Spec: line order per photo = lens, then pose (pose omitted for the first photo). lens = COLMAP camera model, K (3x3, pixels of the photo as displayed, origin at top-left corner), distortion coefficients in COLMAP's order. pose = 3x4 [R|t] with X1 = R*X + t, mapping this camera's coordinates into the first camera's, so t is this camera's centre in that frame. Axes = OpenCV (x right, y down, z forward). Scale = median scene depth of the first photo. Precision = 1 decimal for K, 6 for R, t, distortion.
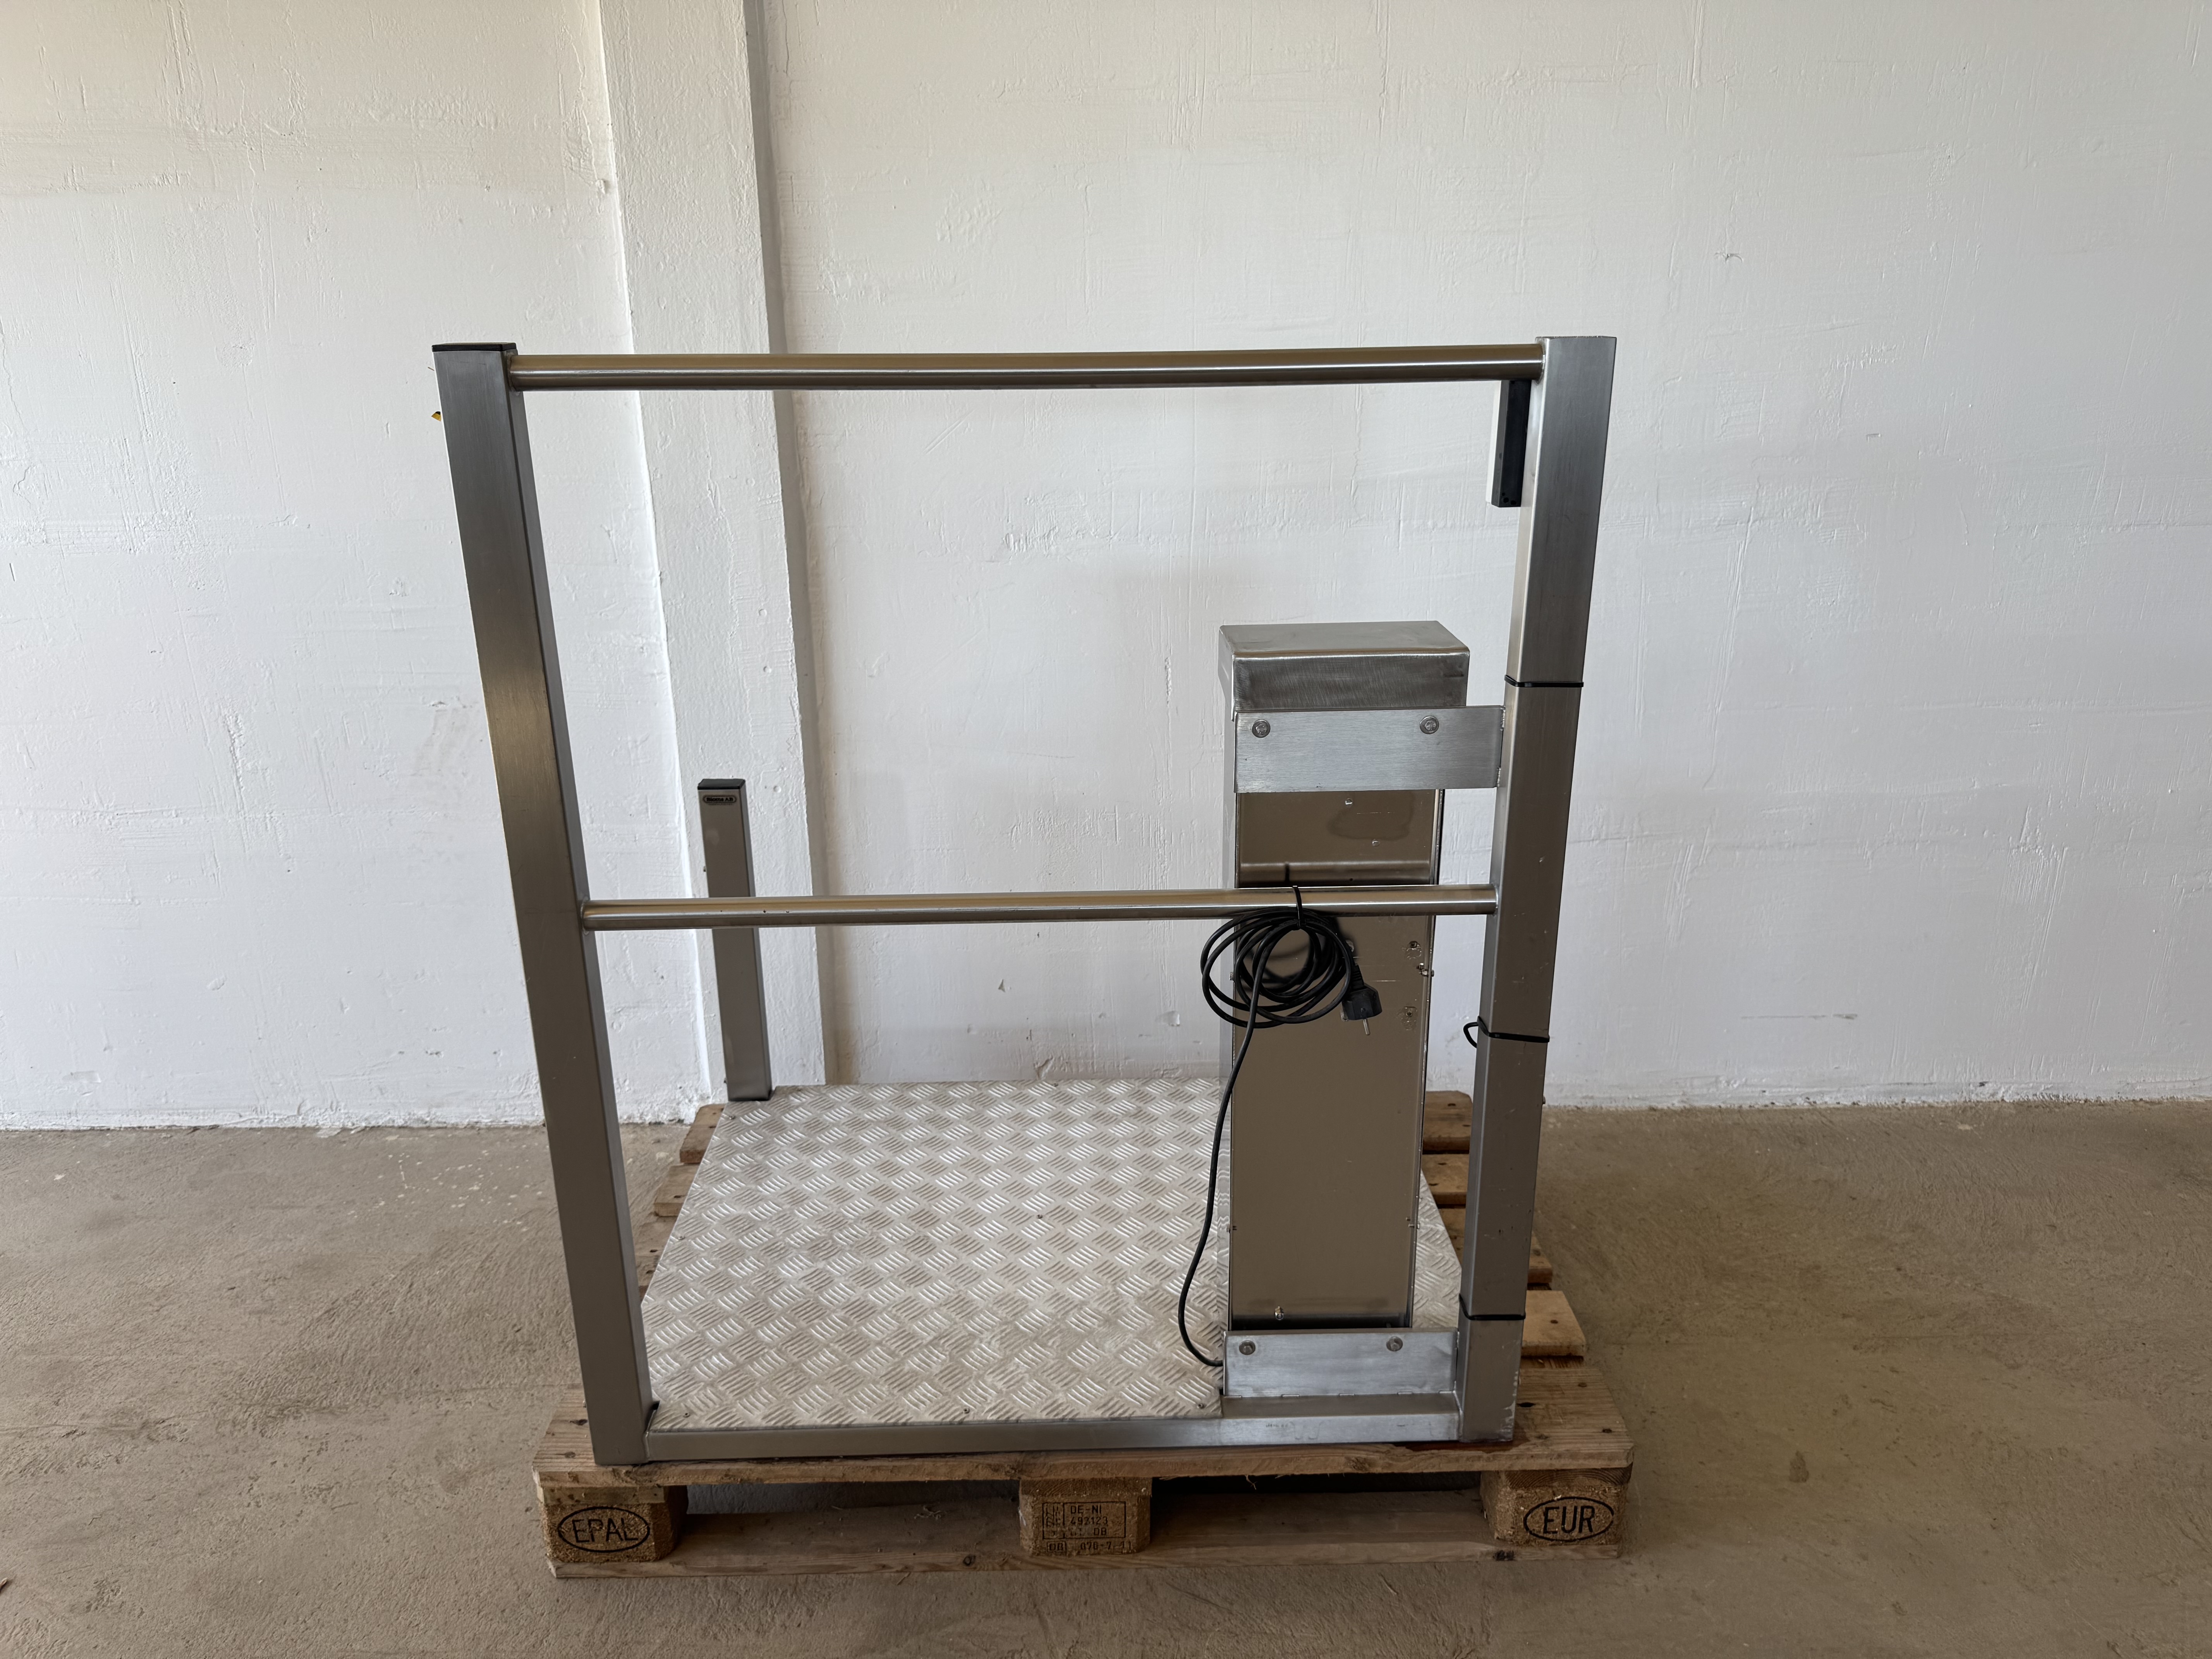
lens RADIAL K [[1544.7, 0, 1103.6], [0, 1544.7, 833.6], [0, 0, 1]] dist [0.000374, -0.006454]
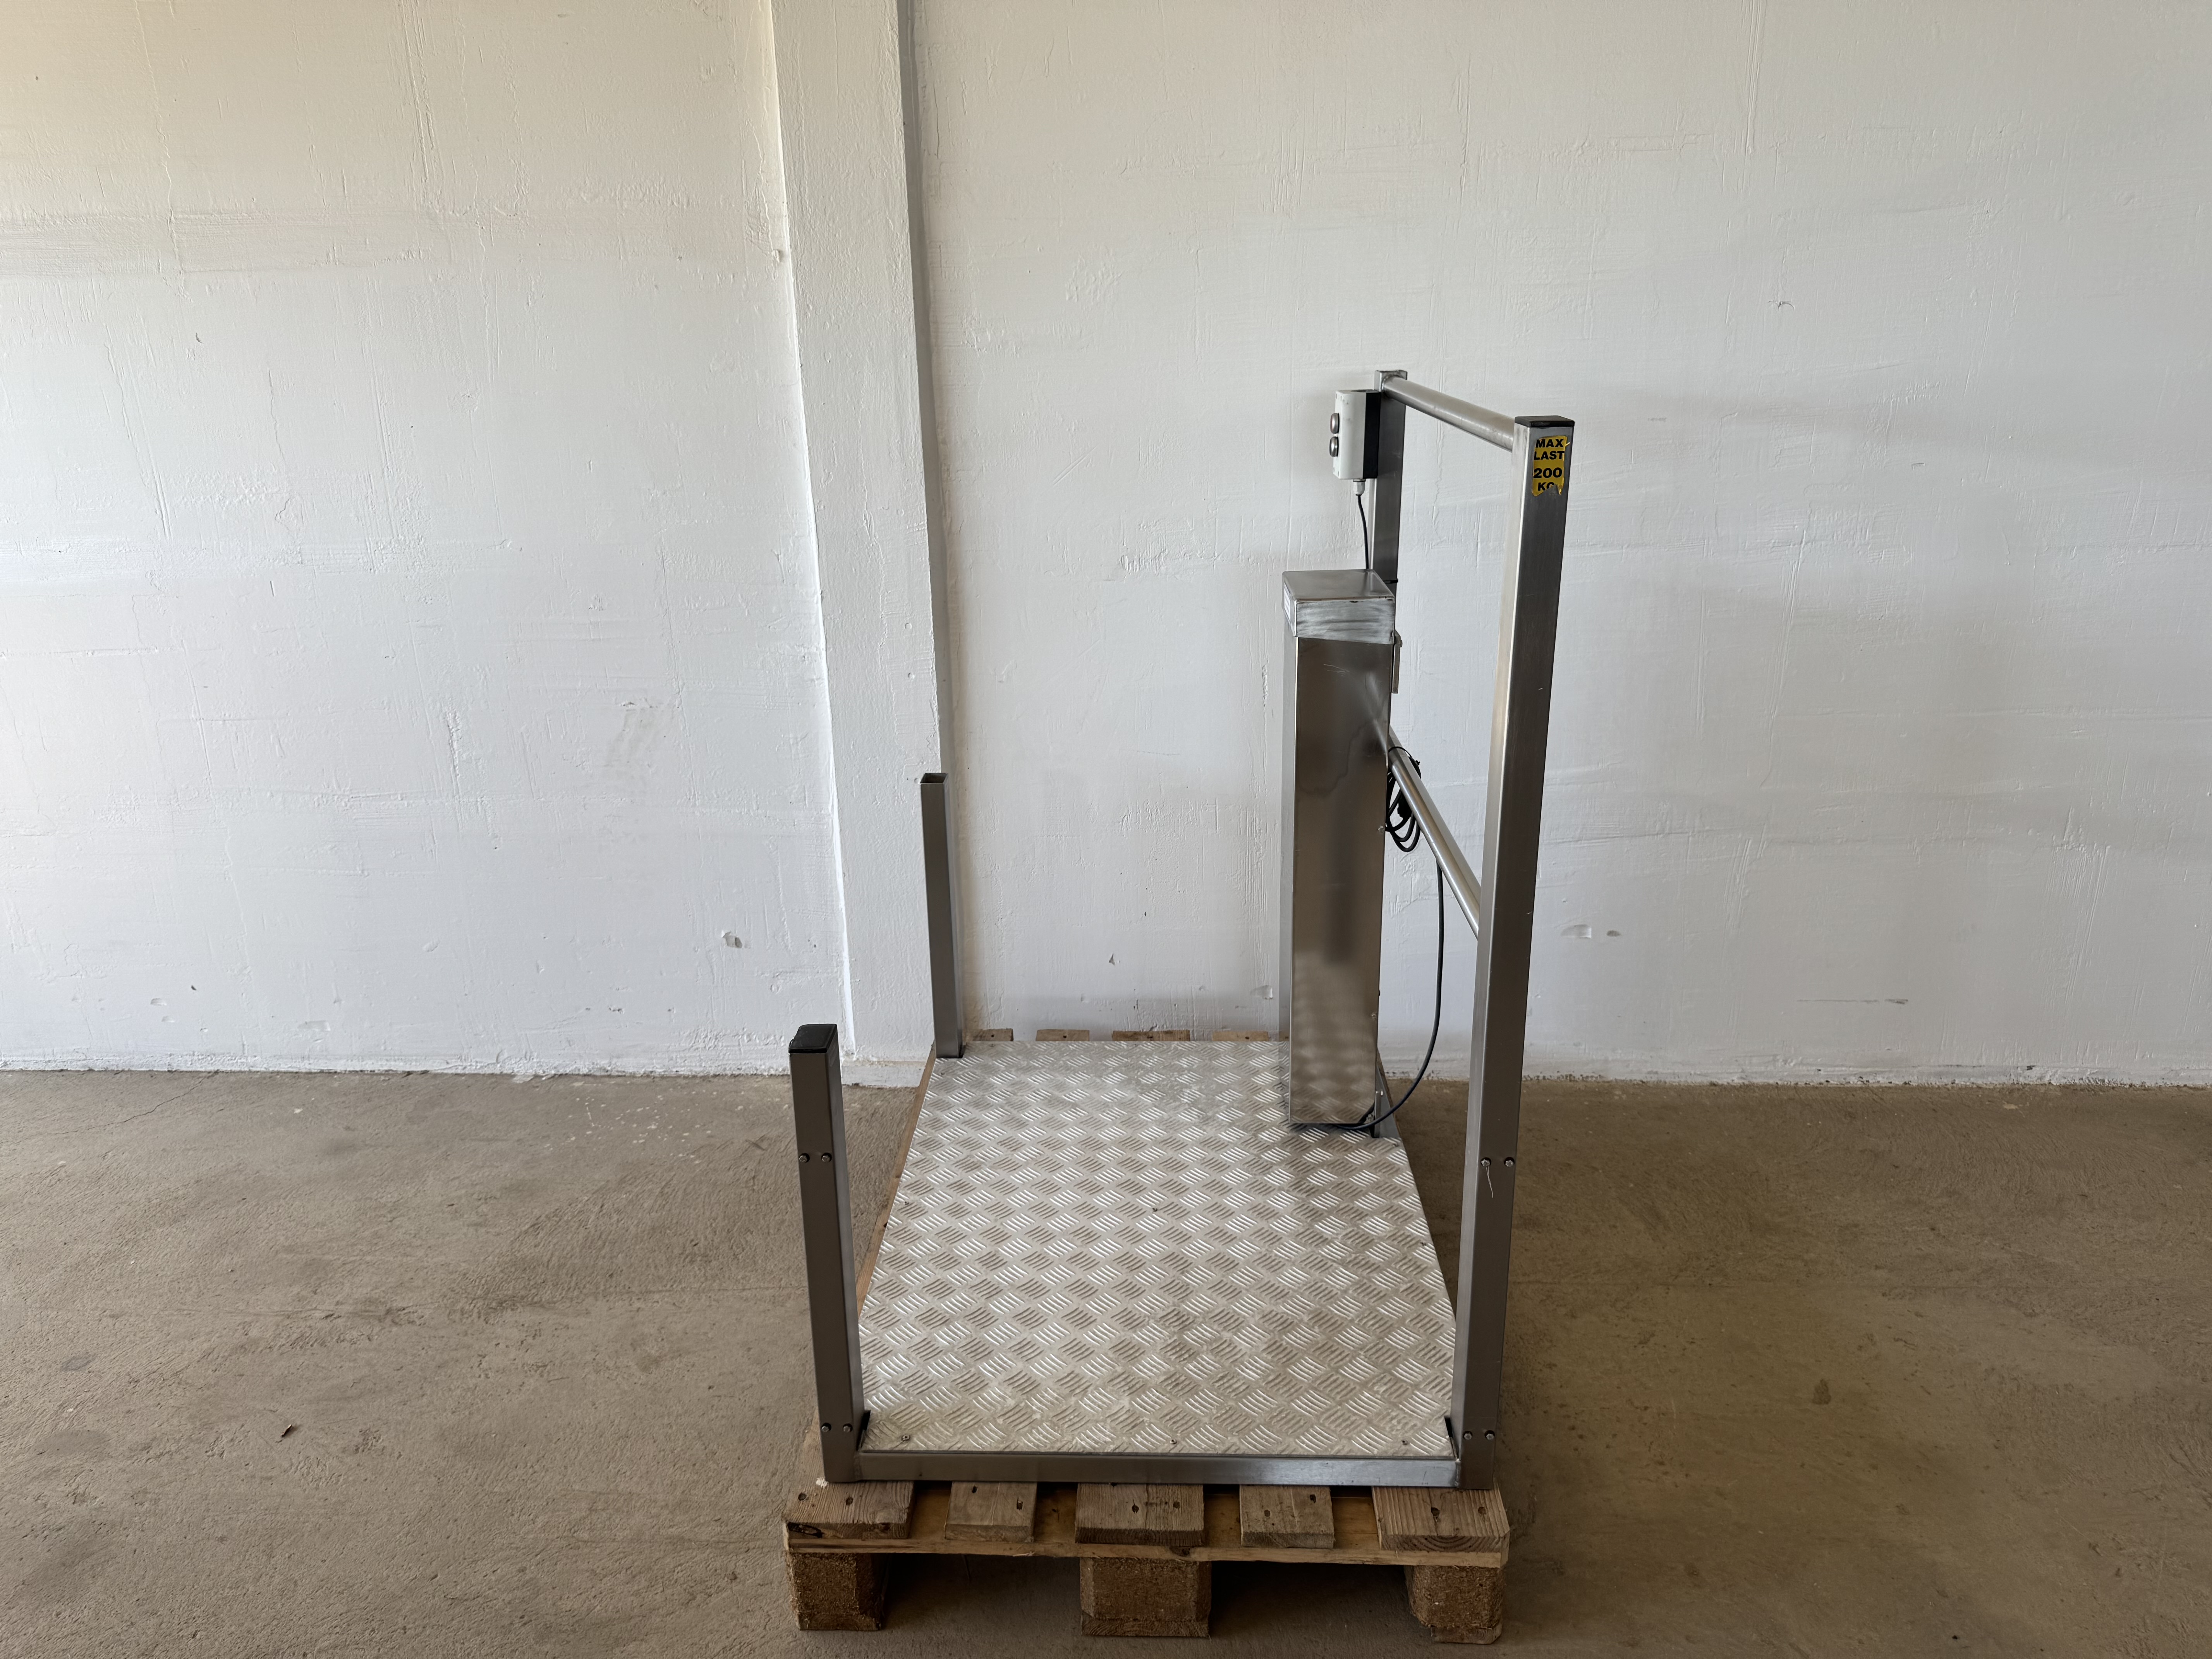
lens RADIAL K [[1531.1, 0, 1106.0], [0, 1531.1, 829.5], [0, 0, 1]] dist [0.015786, -0.024736]
pose [[0.997706, 0.011046, -0.066792, 0.001599], [-0.011272, 0.999932, -0.003019, 0.009708], [0.066754, 0.003765, 0.997762, -0.122161]]
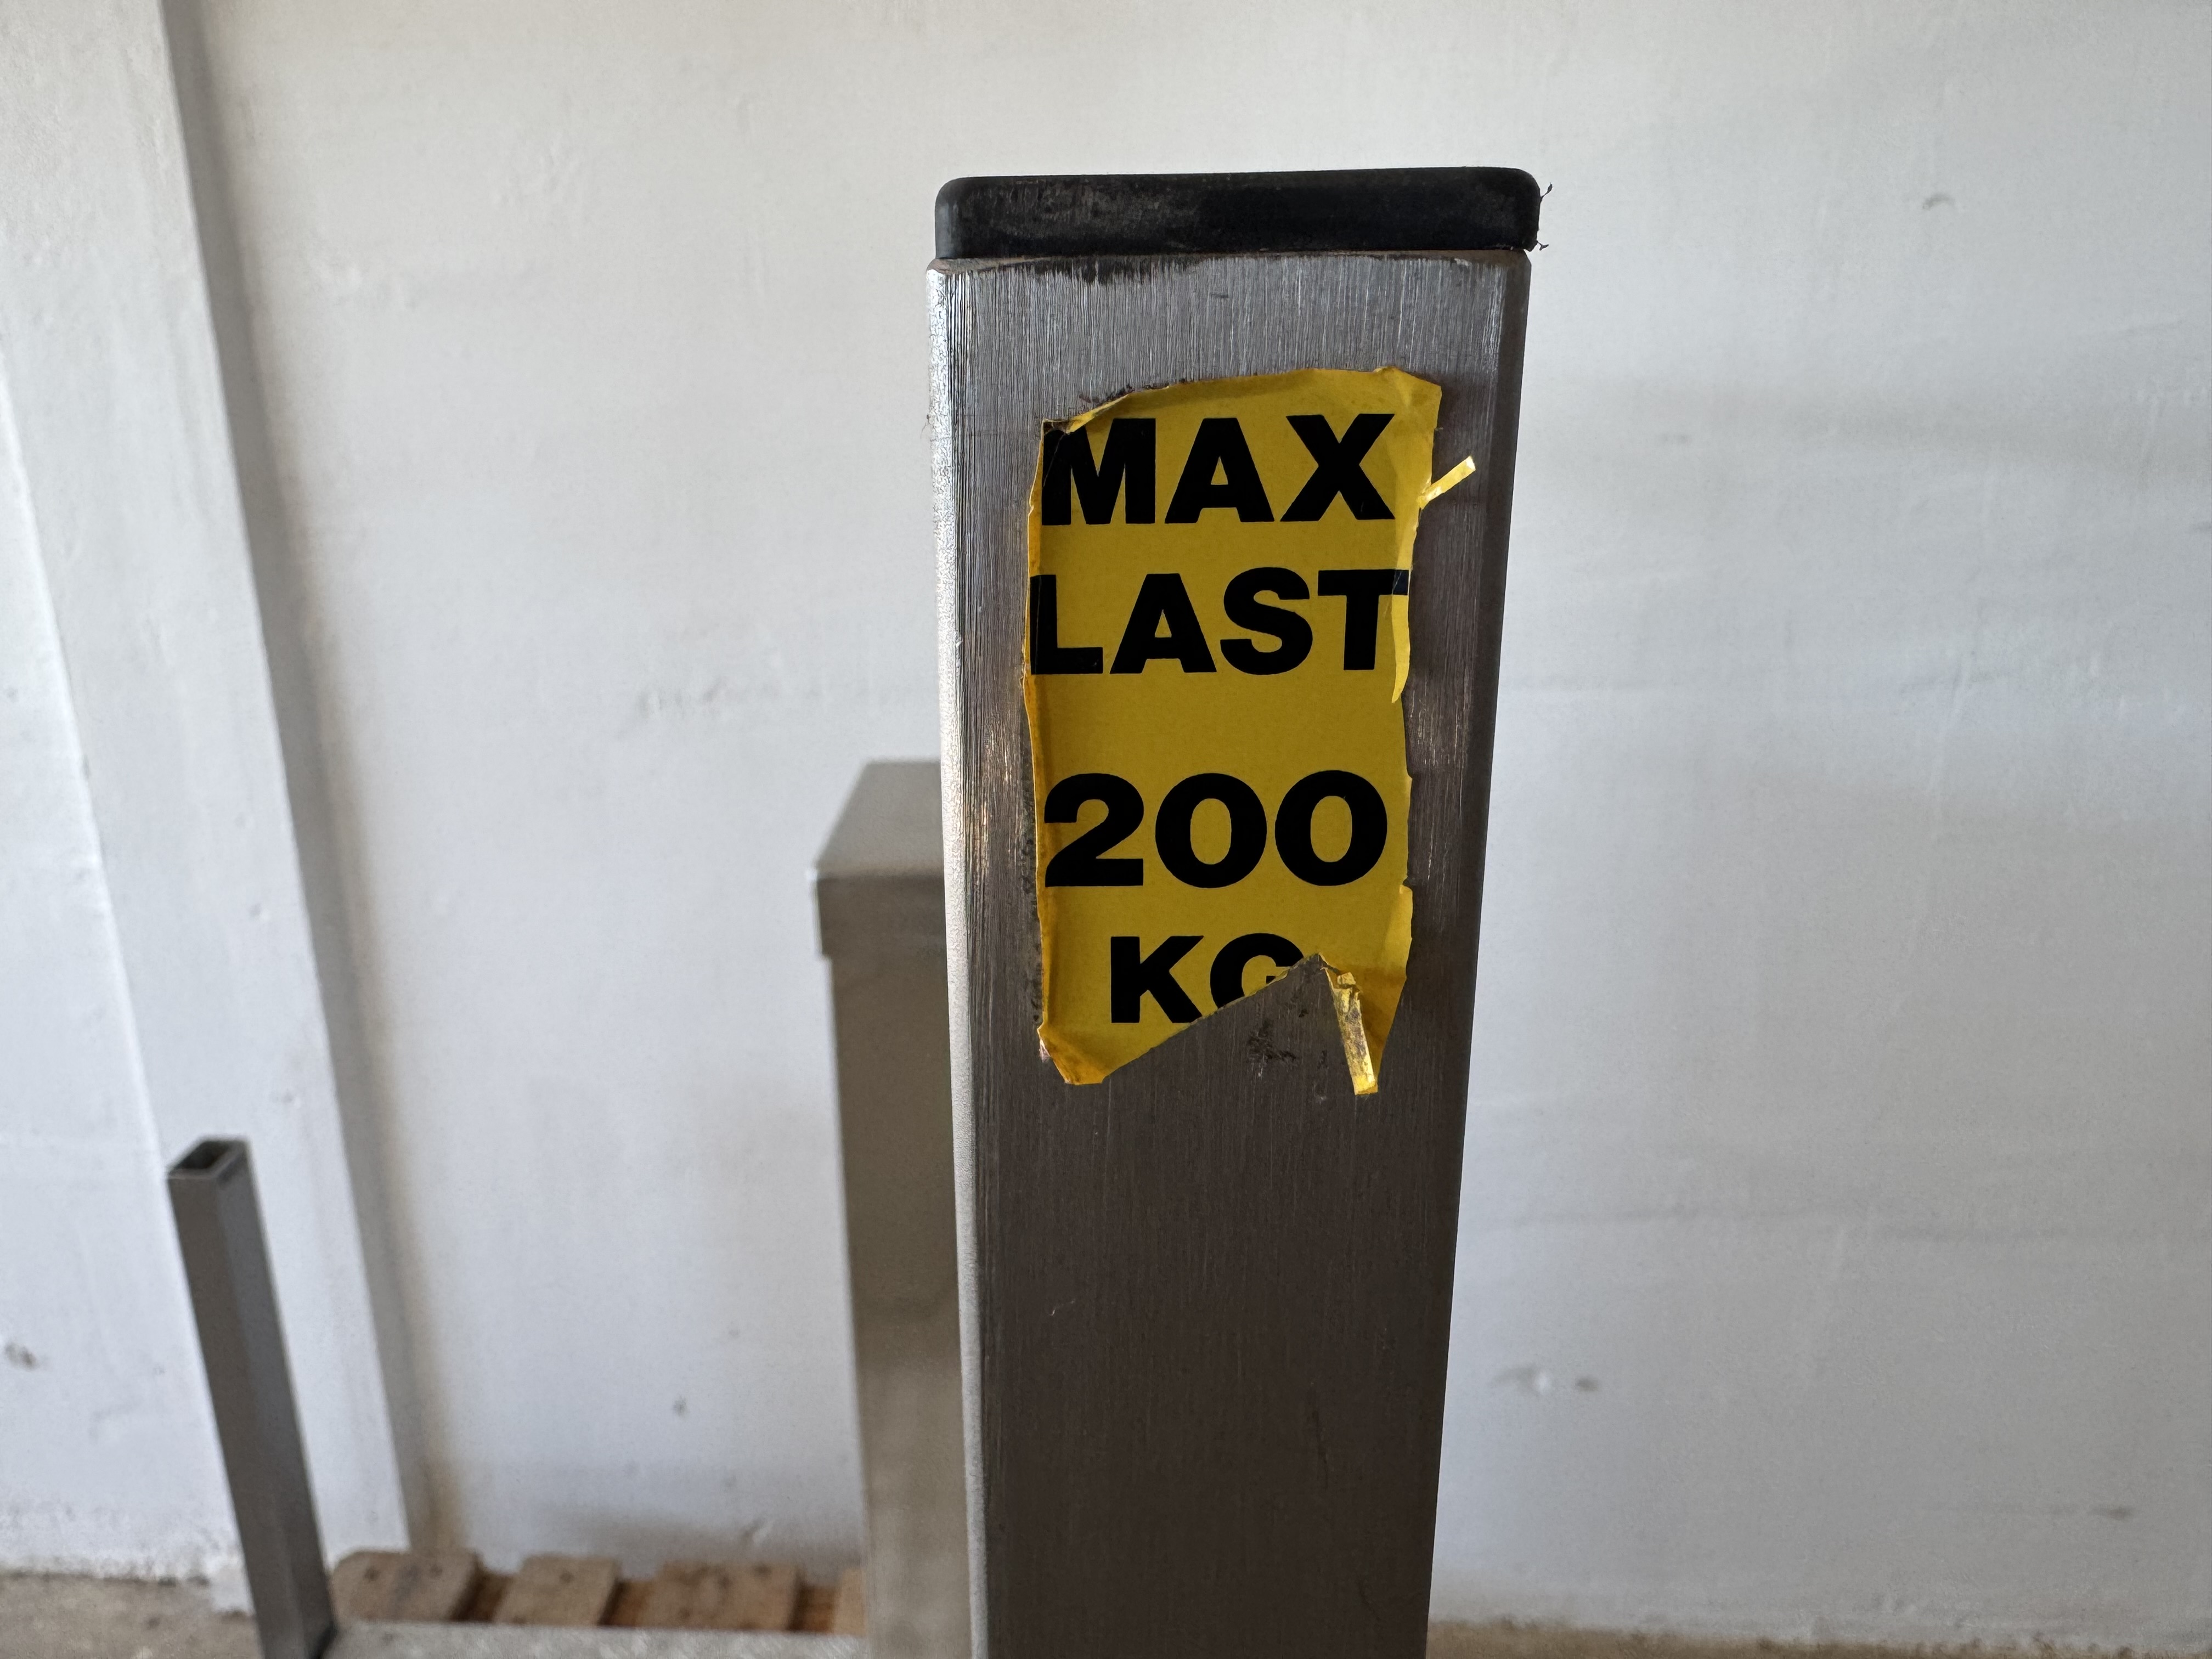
lens RADIAL K [[1616.2, 0, 987.7], [0, 1616.2, 829.3], [0, 0, 1]] dist [-0.087622, 0.071087]
pose [[0.996028, 0.012199, -0.088198, 0.129043], [-0.015377, 0.999253, -0.035444, -0.130836], [0.087700, 0.036659, 0.995472, 0.432623]]
